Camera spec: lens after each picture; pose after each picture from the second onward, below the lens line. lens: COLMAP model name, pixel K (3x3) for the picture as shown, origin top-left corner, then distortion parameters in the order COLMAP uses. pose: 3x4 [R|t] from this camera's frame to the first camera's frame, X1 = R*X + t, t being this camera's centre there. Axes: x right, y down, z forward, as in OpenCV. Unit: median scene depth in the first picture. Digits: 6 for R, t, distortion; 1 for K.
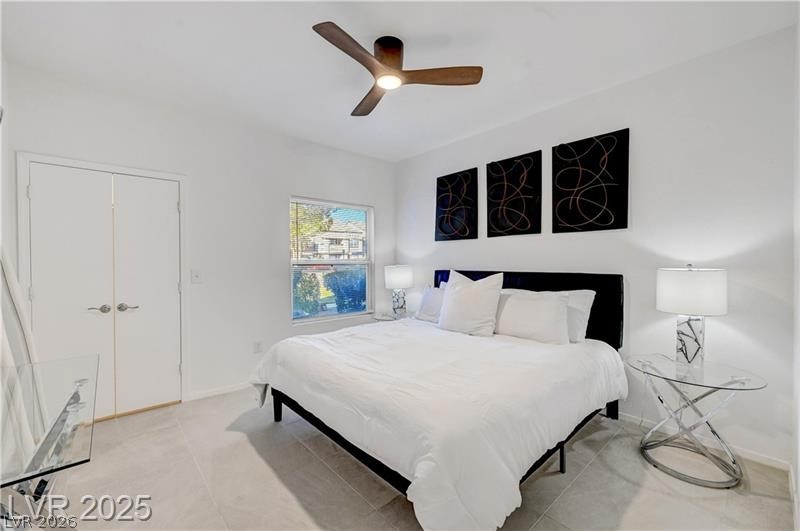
lens RADIAL K [[344.3, 0, 402.2], [0, 344.3, 266.2], [0, 0, 1]] dist [0.001143, 0.000037]
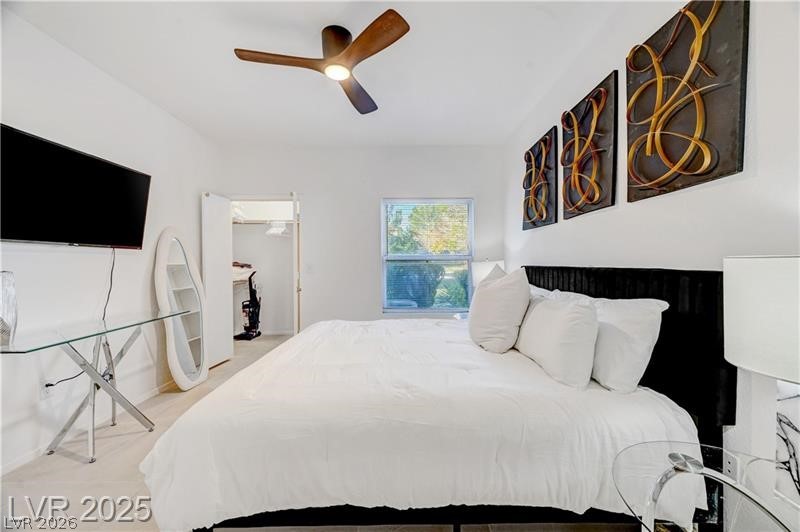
lens RADIAL K [[318.2, 0, 397.8], [0, 318.2, 266.0], [0, 0, 1]] dist [-0.010924, 0.000059]
pose [[0.742665, 0.005583, -0.669640, 0.541169], [-0.004179, 0.999984, 0.003703, 0.016136], [0.669650, 0.000048, 0.742677, 0.342555]]
